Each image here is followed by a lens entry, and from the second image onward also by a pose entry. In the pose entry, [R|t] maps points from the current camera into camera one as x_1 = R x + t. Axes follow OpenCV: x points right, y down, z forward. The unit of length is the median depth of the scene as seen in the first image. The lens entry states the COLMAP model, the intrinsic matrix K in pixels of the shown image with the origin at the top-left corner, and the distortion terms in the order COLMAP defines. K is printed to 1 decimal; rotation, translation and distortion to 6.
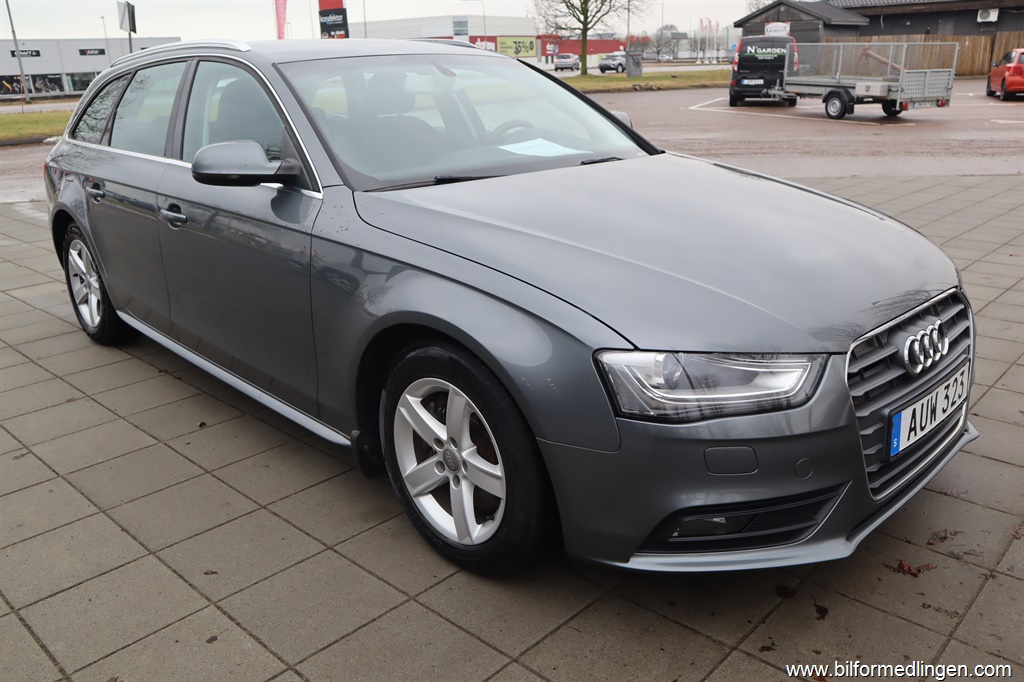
lens RADIAL K [[812.9, 0, 512.0], [0, 812.9, 341.0], [0, 0, 1]] dist [-0.023592, -0.005610]
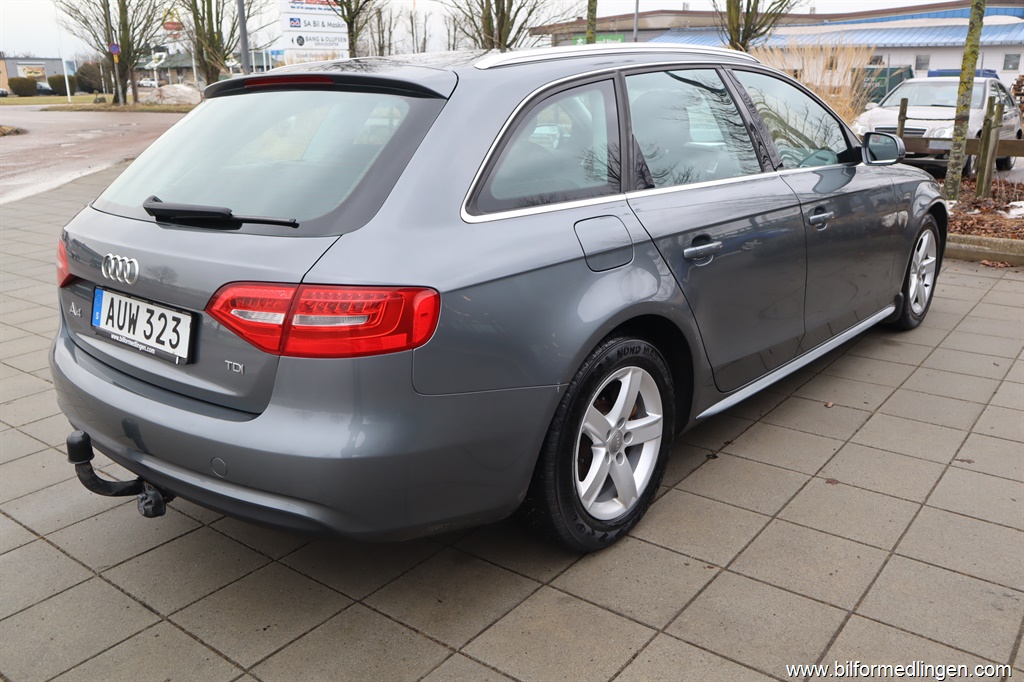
lens RADIAL K [[863.6, 0, 512.0], [0, 863.6, 341.0], [0, 0, 1]] dist [-0.015825, 0.001160]
pose [[-0.093778, -0.256533, 0.961975, -0.118266], [0.336120, 0.901345, 0.273131, -0.035438], [-0.937139, 0.348953, 0.001700, 0.113530]]
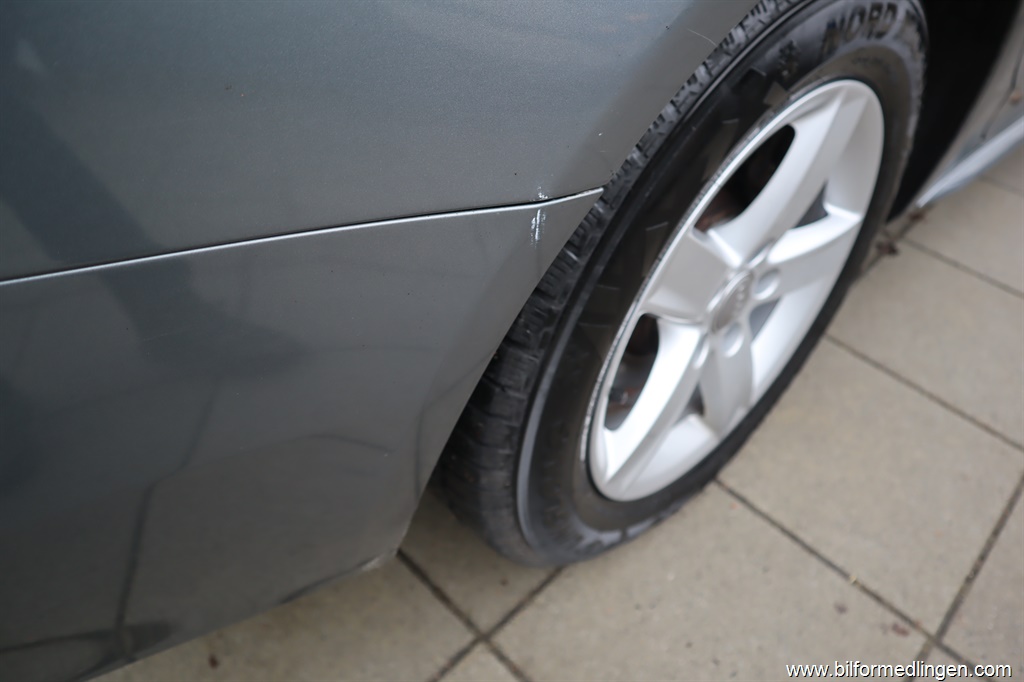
lens RADIAL K [[676.5, 0, 512.0], [0, 676.5, 341.0], [0, 0, 1]] dist [-0.003326, -0.001806]
pose [[0.052470, -0.679776, 0.731540, -0.073381], [0.296287, 0.710161, 0.638659, -0.020964], [-0.953656, 0.183236, 0.238671, 0.110499]]
